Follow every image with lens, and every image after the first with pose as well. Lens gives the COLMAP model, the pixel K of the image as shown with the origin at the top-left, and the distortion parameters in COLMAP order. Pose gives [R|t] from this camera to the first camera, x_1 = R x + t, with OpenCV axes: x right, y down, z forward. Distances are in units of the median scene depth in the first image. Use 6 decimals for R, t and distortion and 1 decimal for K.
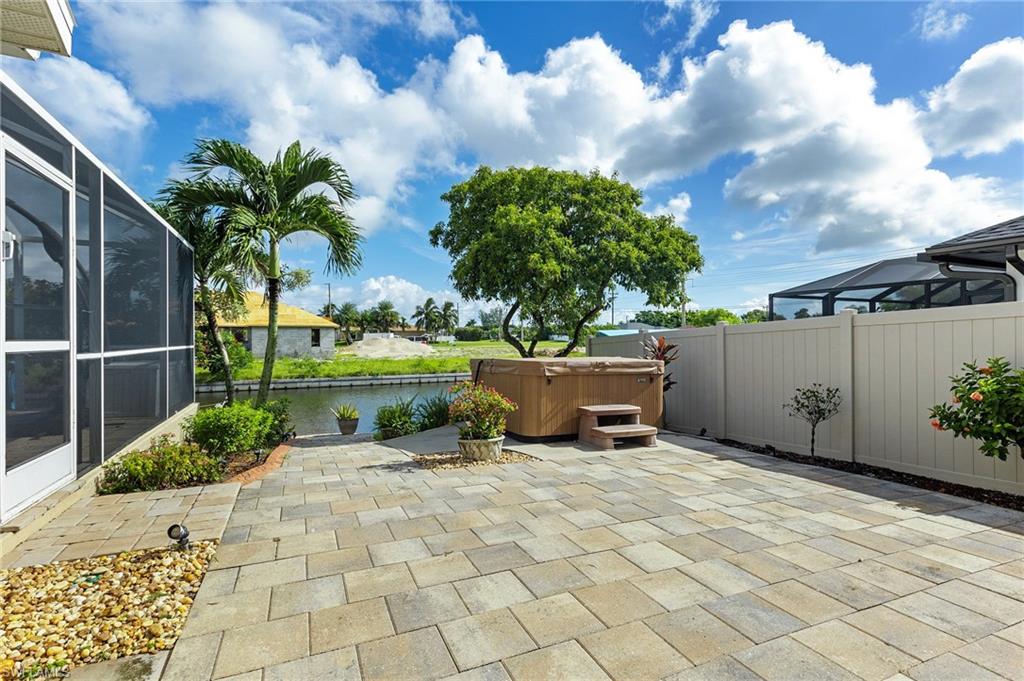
lens RADIAL K [[476.7, 0, 520.4], [0, 476.7, 331.4], [0, 0, 1]] dist [0.005410, -0.001299]
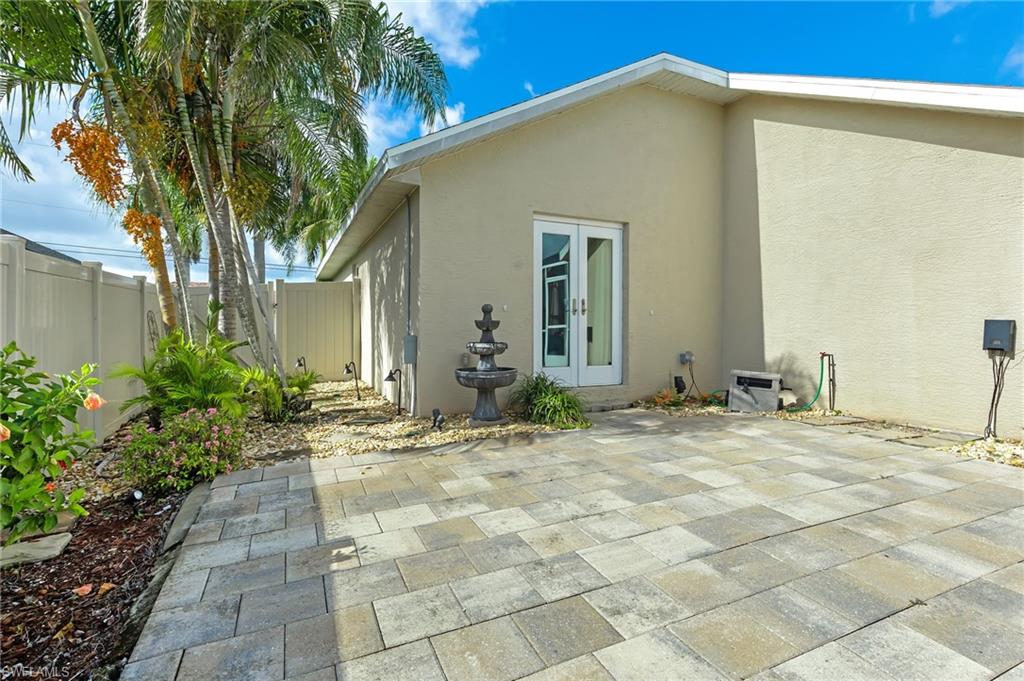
lens RADIAL K [[476.7, 0, 520.4], [0, 476.7, 331.4], [0, 0, 1]] dist [0.005410, -0.001299]
pose [[-0.999945, -0.000848, 0.010413, 0.584686], [-0.000938, 0.999963, -0.008559, 0.074735], [-0.010405, -0.008568, -0.999909, 1.694702]]
